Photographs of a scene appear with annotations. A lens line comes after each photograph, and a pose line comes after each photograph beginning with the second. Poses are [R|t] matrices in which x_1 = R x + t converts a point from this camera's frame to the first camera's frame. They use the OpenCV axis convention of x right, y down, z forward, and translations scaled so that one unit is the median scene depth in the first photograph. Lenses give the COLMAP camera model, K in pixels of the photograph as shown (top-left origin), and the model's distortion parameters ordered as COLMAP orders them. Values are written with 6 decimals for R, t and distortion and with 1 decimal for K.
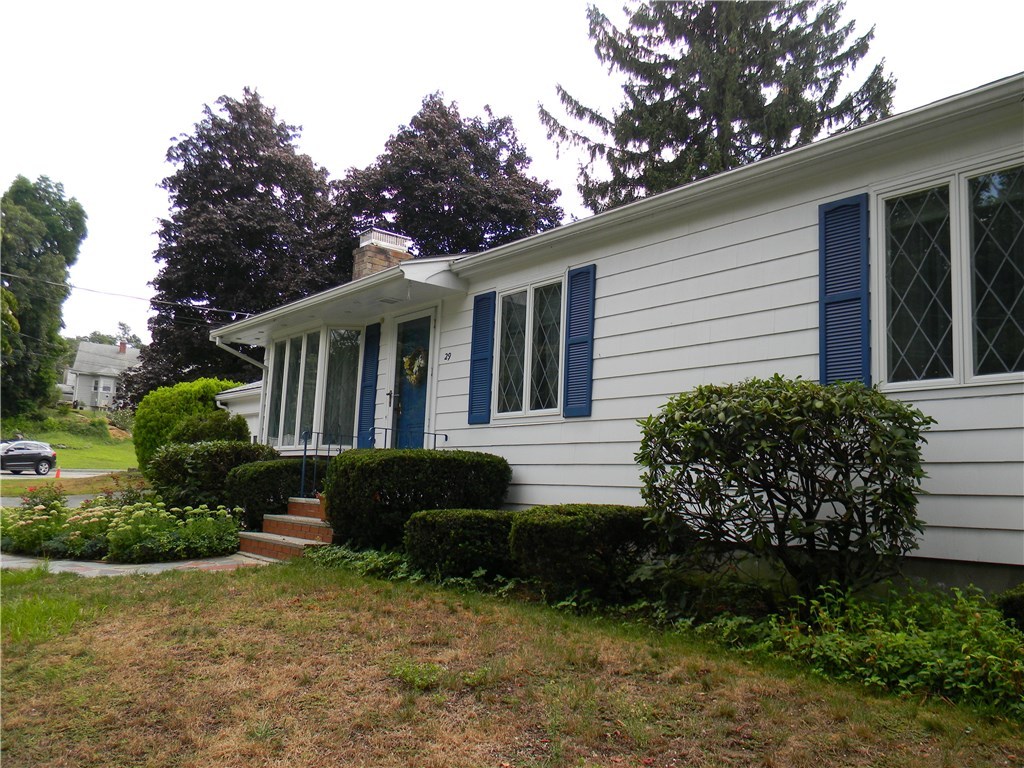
lens RADIAL K [[833.3, 0, 512.0], [0, 833.3, 384.0], [0, 0, 1]] dist [0.029543, -0.045904]
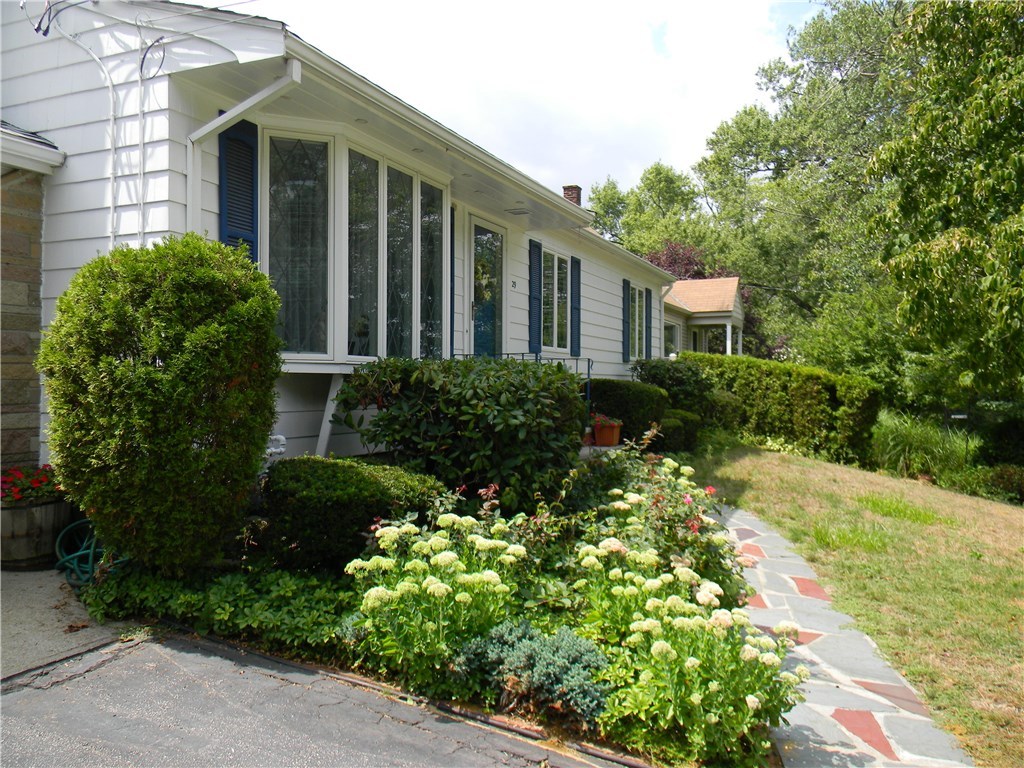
lens RADIAL K [[833.3, 0, 512.0], [0, 833.3, 384.0], [0, 0, 1]] dist [0.029543, -0.045904]
pose [[-0.460784, -0.039459, 0.886635, -1.078217], [-0.134131, 0.990632, -0.025620, 0.126069], [-0.877318, -0.130730, -0.461760, 1.567477]]
